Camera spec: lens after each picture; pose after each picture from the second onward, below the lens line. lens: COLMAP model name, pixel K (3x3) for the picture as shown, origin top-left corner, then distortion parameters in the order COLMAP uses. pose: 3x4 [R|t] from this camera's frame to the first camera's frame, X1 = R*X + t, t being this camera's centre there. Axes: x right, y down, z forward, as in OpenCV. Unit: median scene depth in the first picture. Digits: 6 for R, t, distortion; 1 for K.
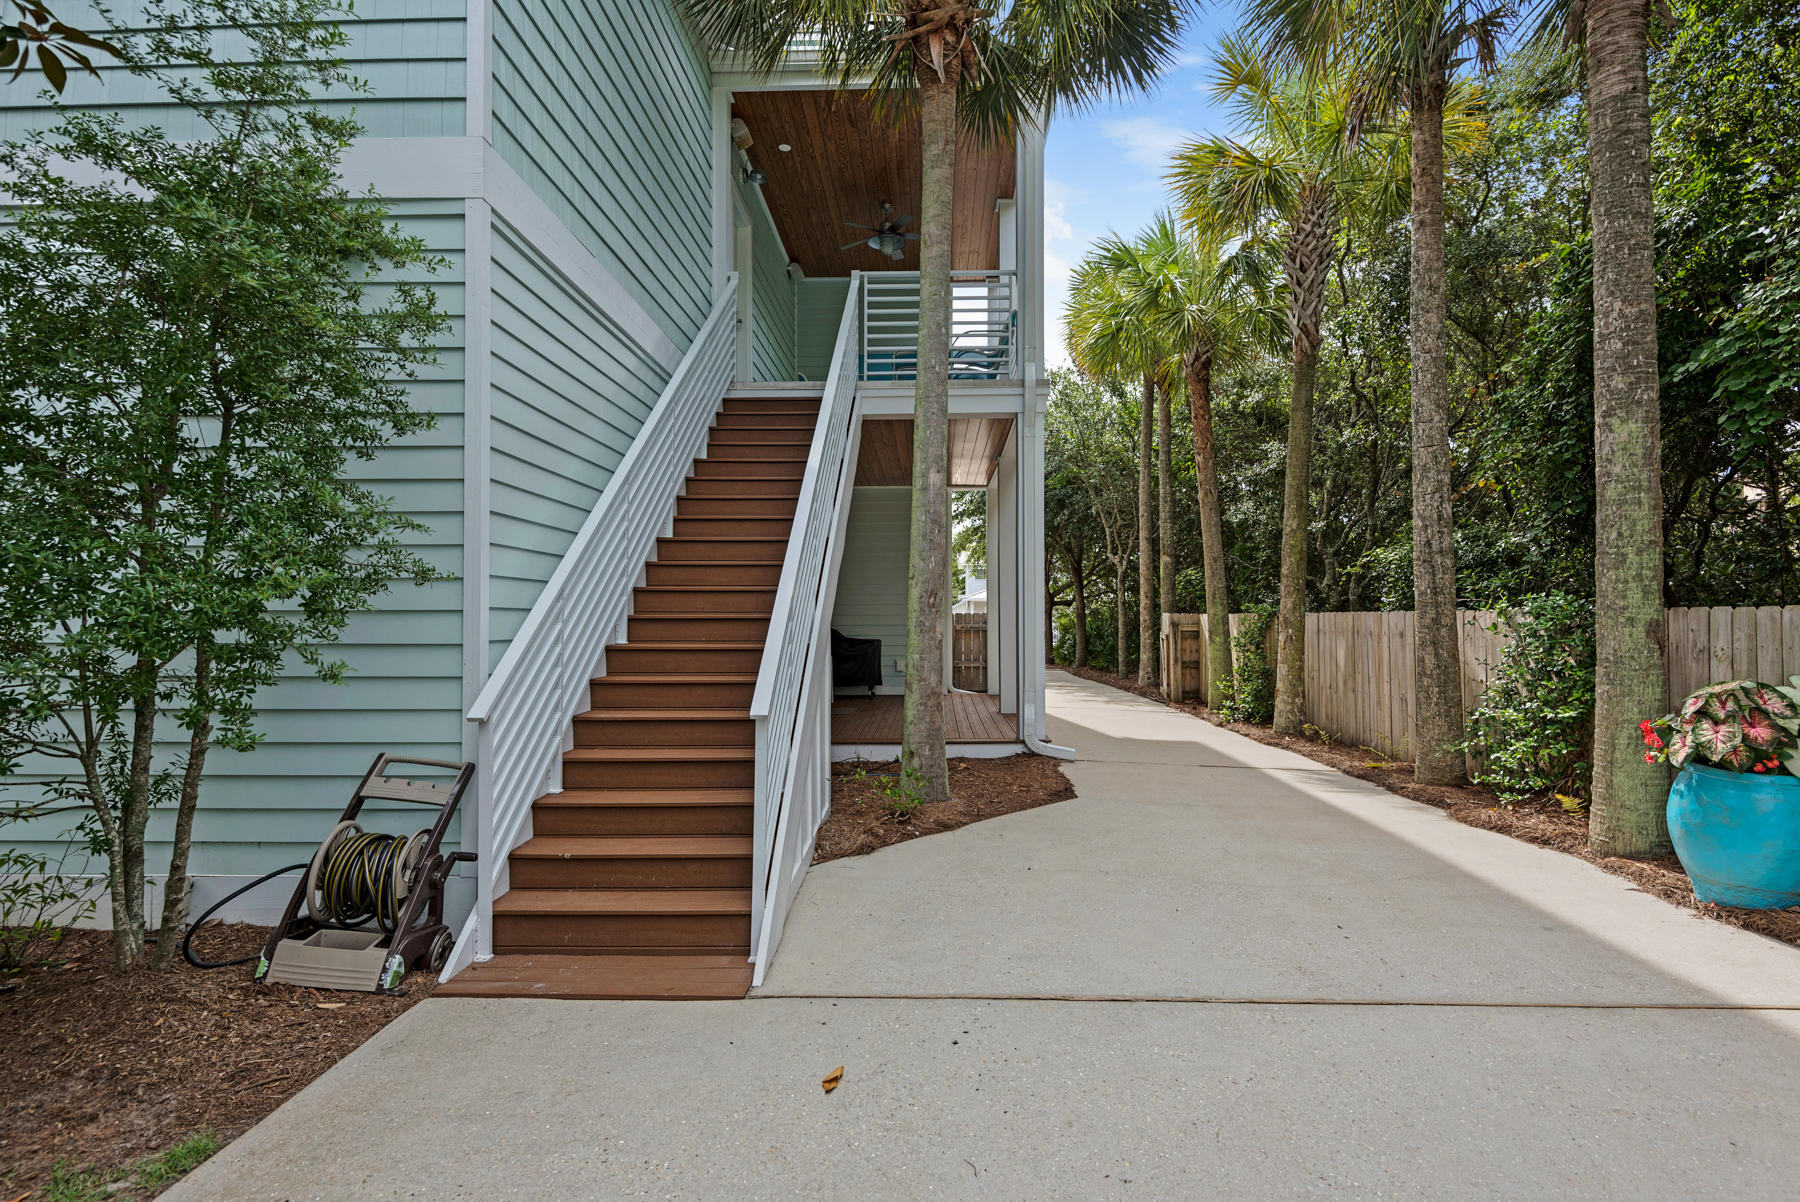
lens RADIAL K [[937.0, 0, 900.2], [0, 937.0, 603.2], [0, 0, 1]] dist [0.011345, -0.007608]
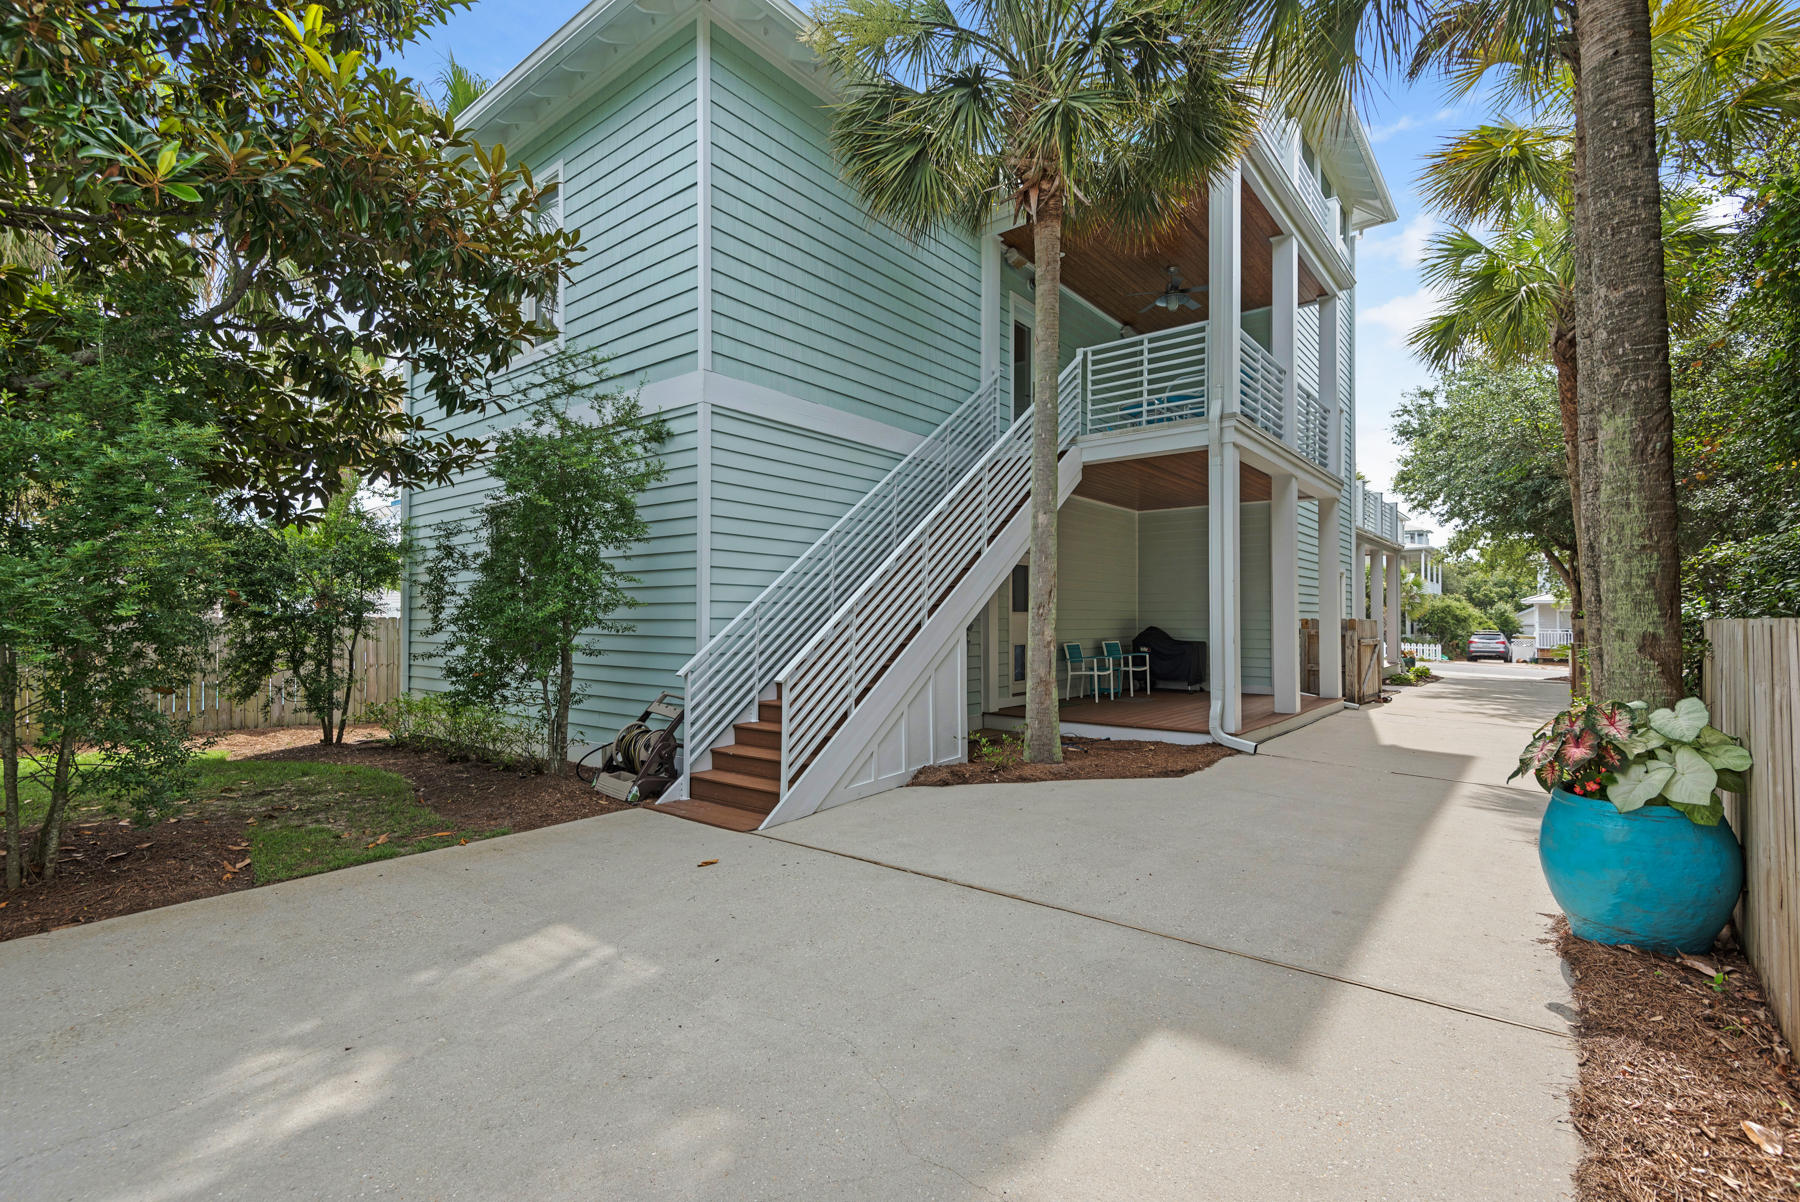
lens RADIAL K [[821.6, 0, 873.7], [0, 821.6, 603.2], [0, 0, 1]] dist [0.012010, -0.005652]
pose [[0.791227, -0.007758, -0.611473, 0.839167], [0.005142, 0.999969, -0.006033, -0.012211], [0.611501, 0.001629, 0.791242, -0.094809]]
